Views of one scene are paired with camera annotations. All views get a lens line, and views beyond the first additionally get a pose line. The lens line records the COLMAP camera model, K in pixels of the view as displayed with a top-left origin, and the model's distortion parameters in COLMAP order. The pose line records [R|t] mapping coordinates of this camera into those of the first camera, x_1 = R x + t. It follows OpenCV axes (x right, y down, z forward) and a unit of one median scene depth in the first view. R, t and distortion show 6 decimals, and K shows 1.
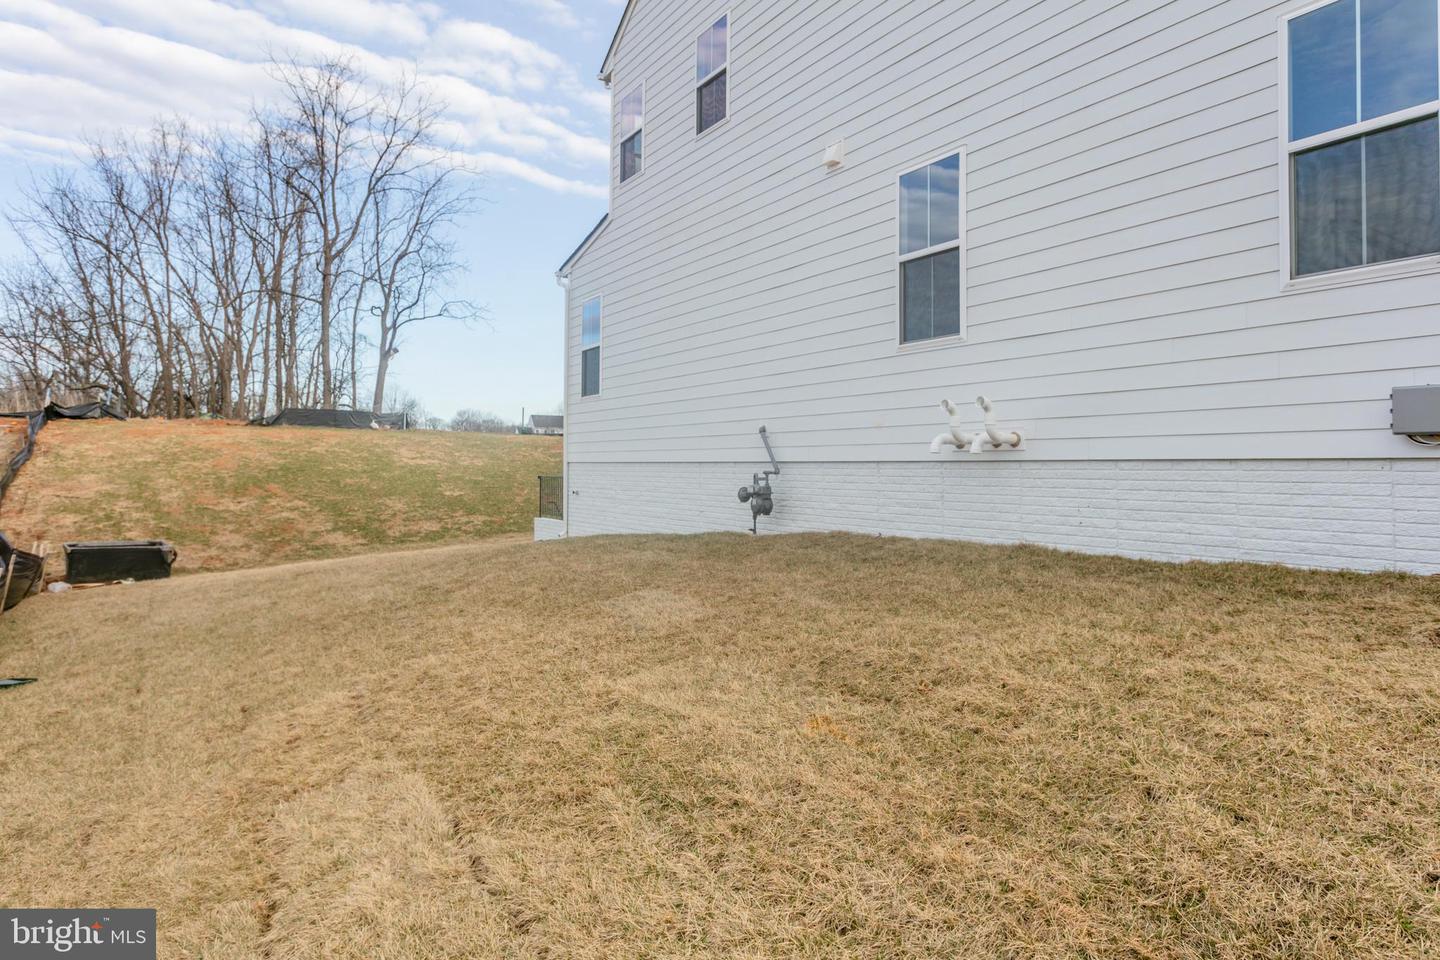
lens RADIAL K [[906.1, 0, 720.0], [0, 906.1, 480.0], [0, 0, 1]] dist [0.006515, 0.001060]
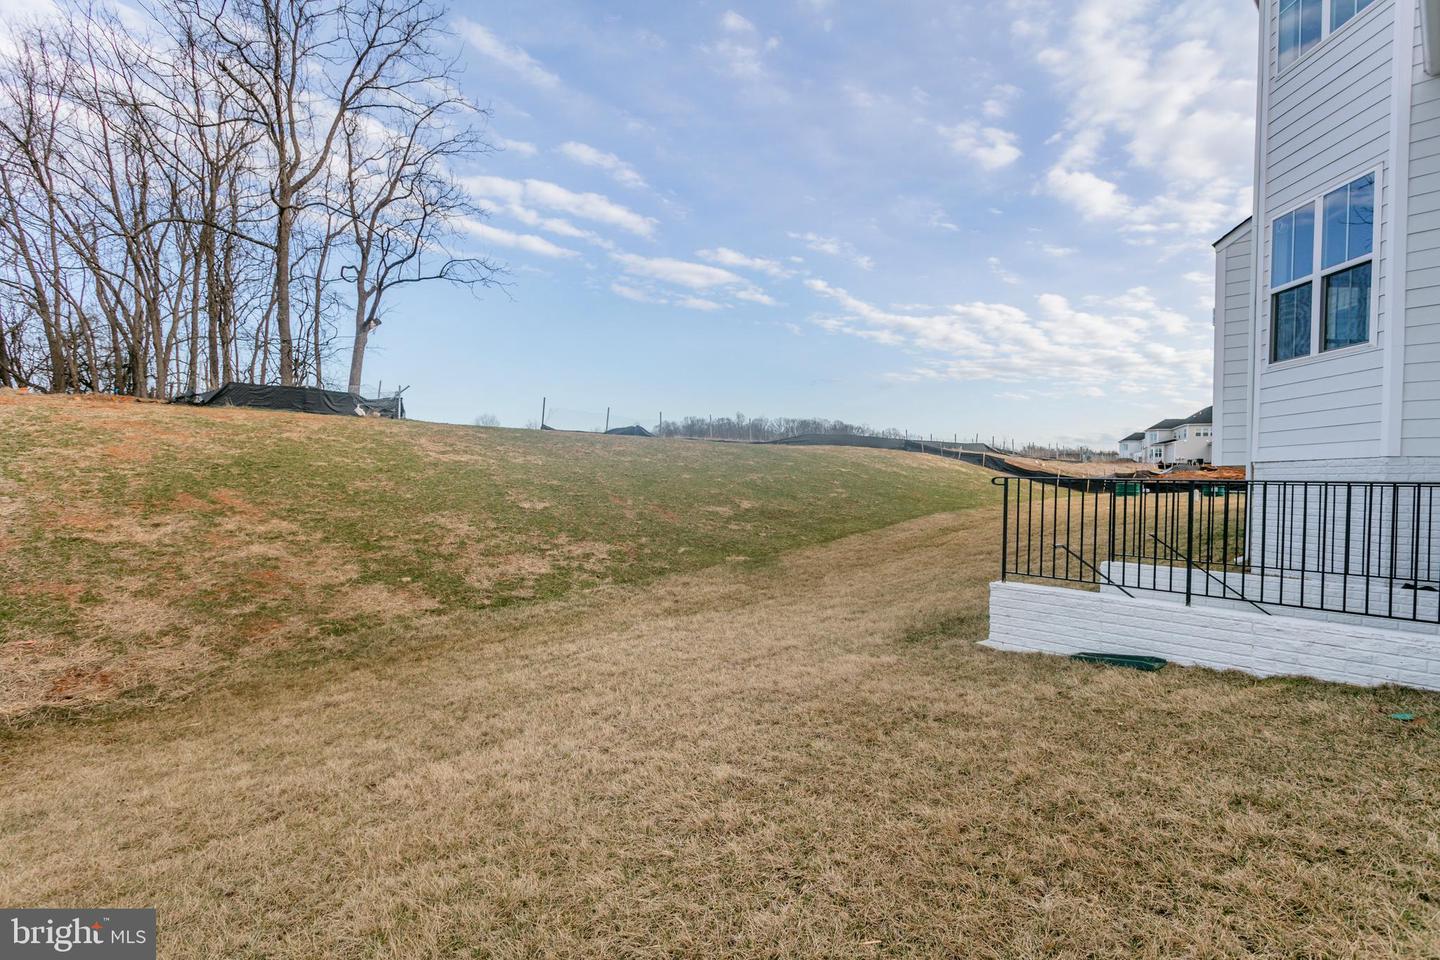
lens RADIAL K [[690.4, 0, 720.9], [0, 690.4, 515.9], [0, 0, 1]] dist [-0.000857, -0.000293]
pose [[0.981587, -0.000780, 0.191013, -0.252655], [-0.007336, 0.999100, 0.041777, 0.000708], [-0.190874, -0.042409, 0.980698, 0.484131]]
